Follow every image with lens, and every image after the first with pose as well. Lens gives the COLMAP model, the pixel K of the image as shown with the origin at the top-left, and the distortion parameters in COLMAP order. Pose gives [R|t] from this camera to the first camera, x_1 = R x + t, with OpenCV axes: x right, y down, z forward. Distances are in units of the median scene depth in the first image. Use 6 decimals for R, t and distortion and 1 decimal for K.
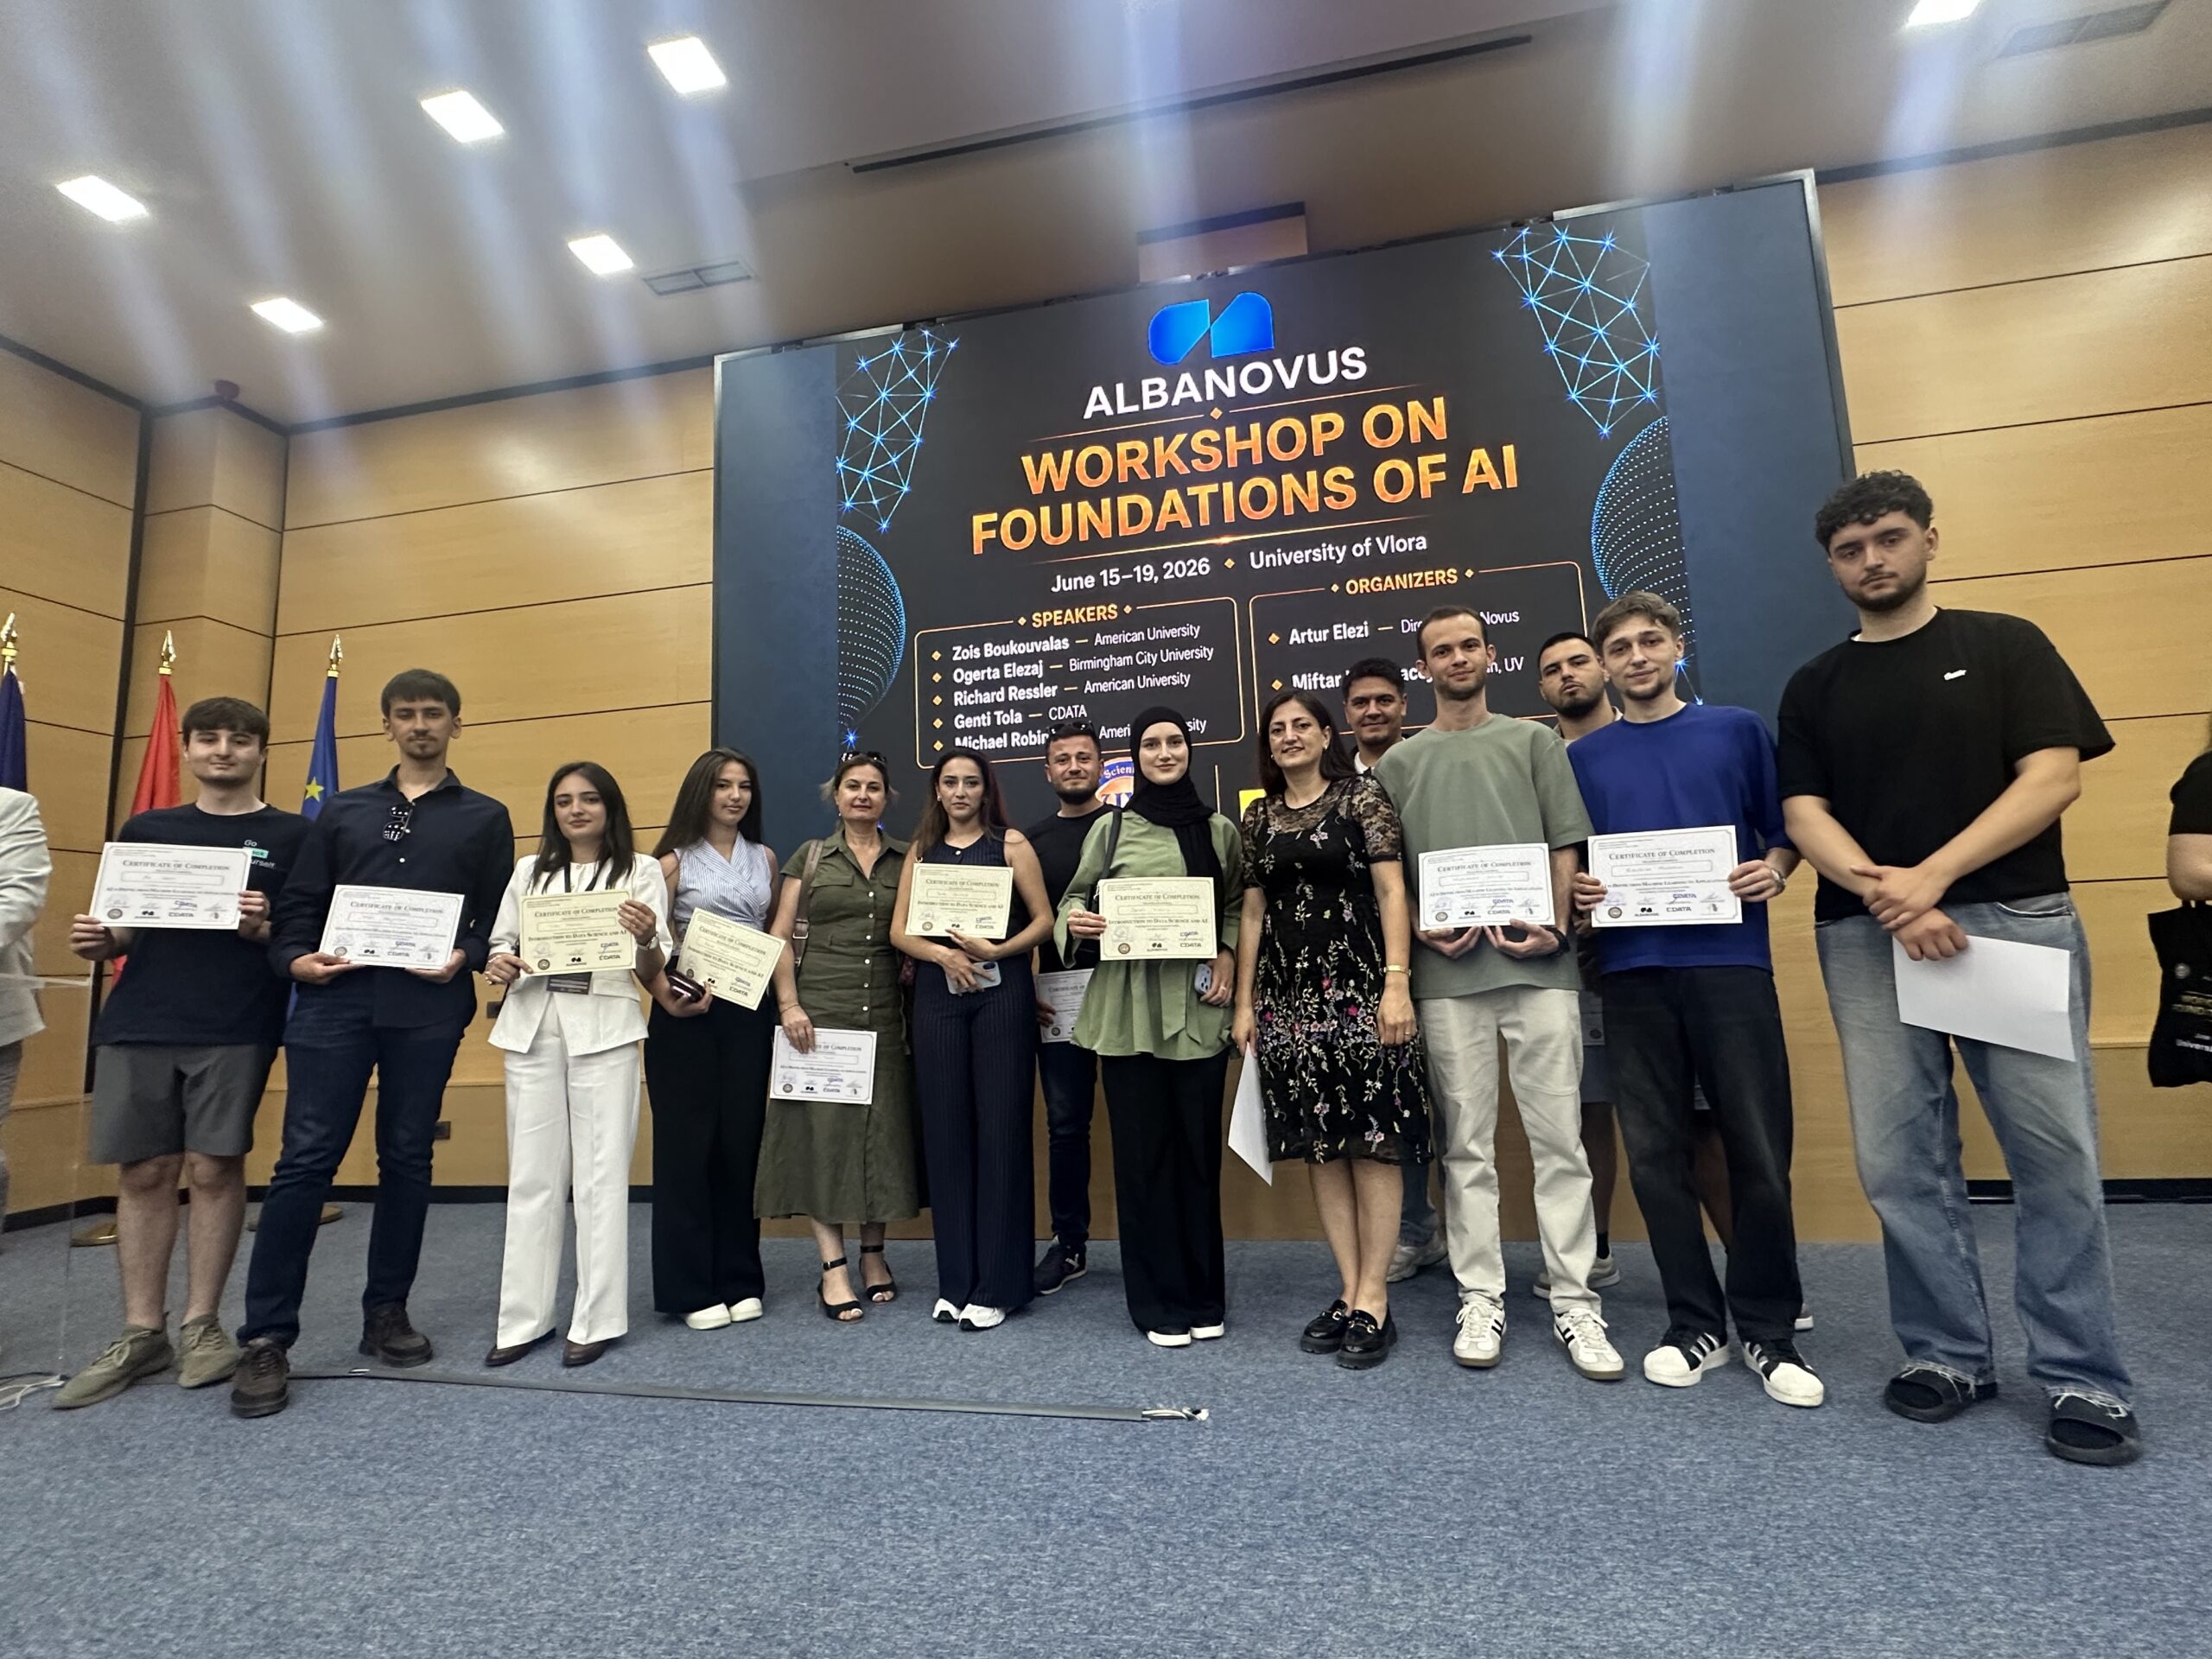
lens RADIAL K [[1035.0, 0, 1106.0], [0, 1035.0, 829.5], [0, 0, 1]] dist [-0.002904, -0.000428]
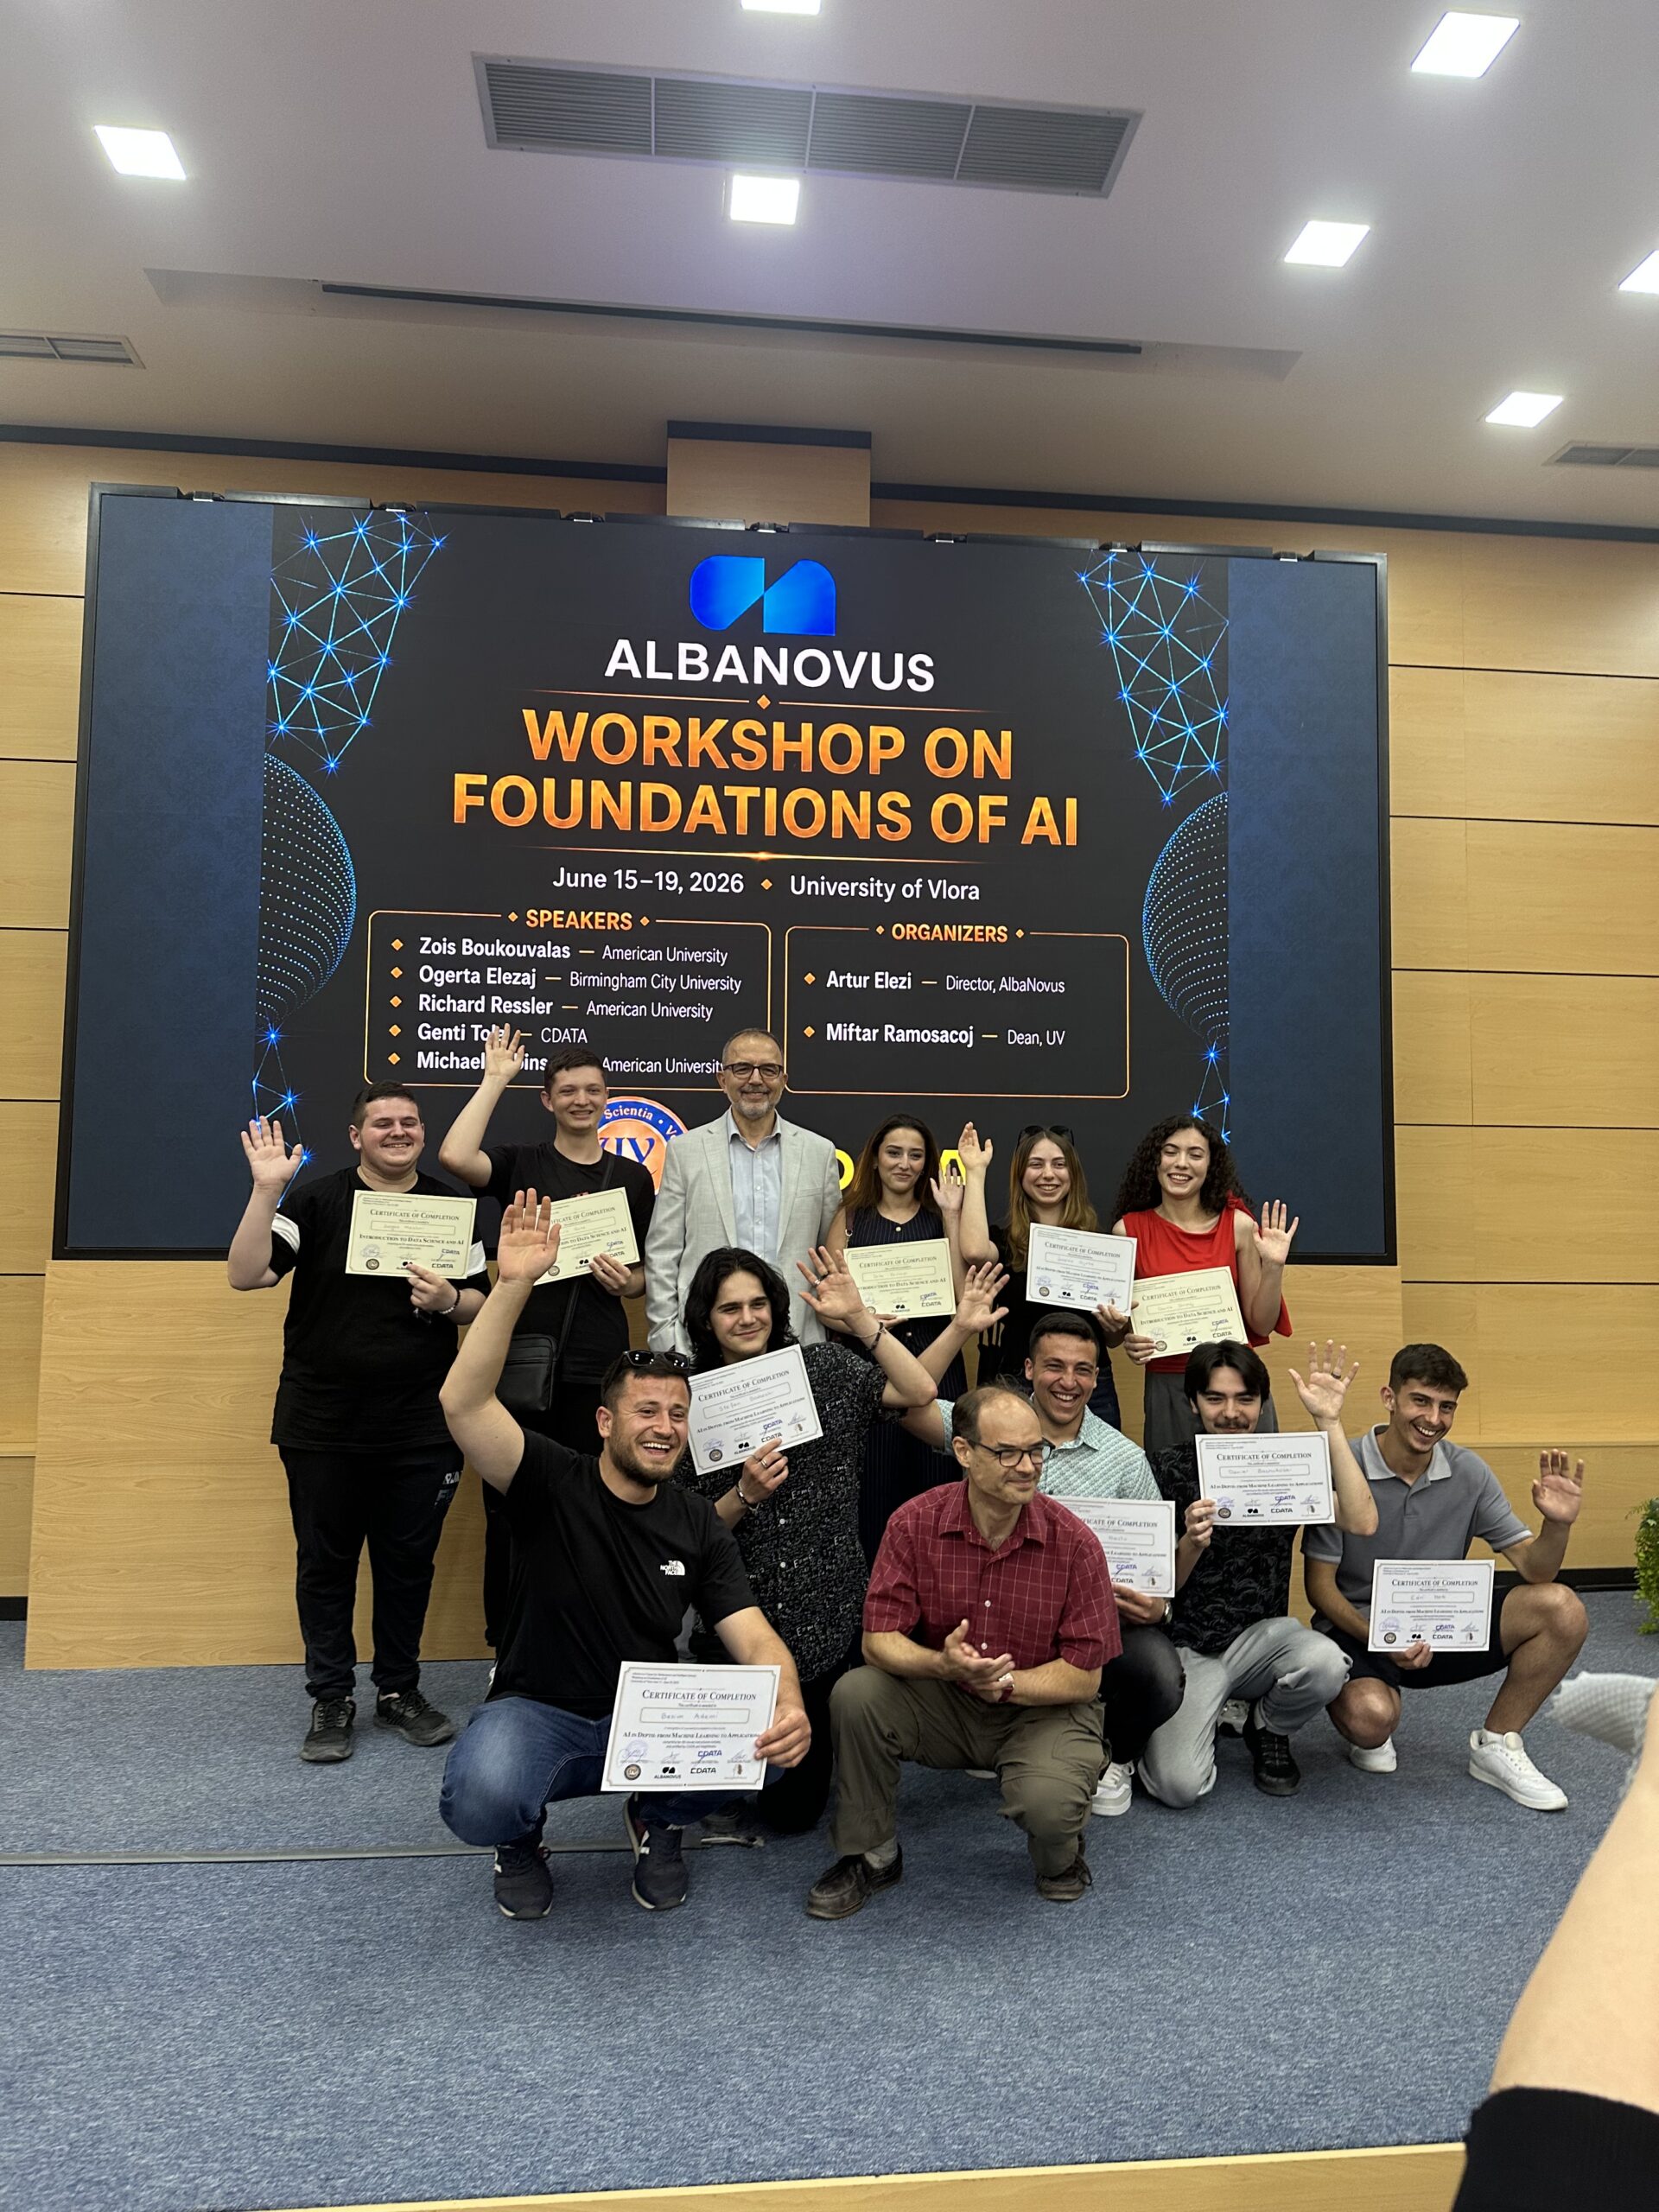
lens RADIAL K [[1474.8, 0, 829.5], [0, 1474.8, 1106.0], [0, 0, 1]] dist [0.152325, -0.220511]
pose [[0.953456, 0.073180, 0.292517, -0.179977], [-0.088771, 0.995234, 0.040369, -0.124143], [-0.288169, -0.064457, 0.955408, -0.221274]]
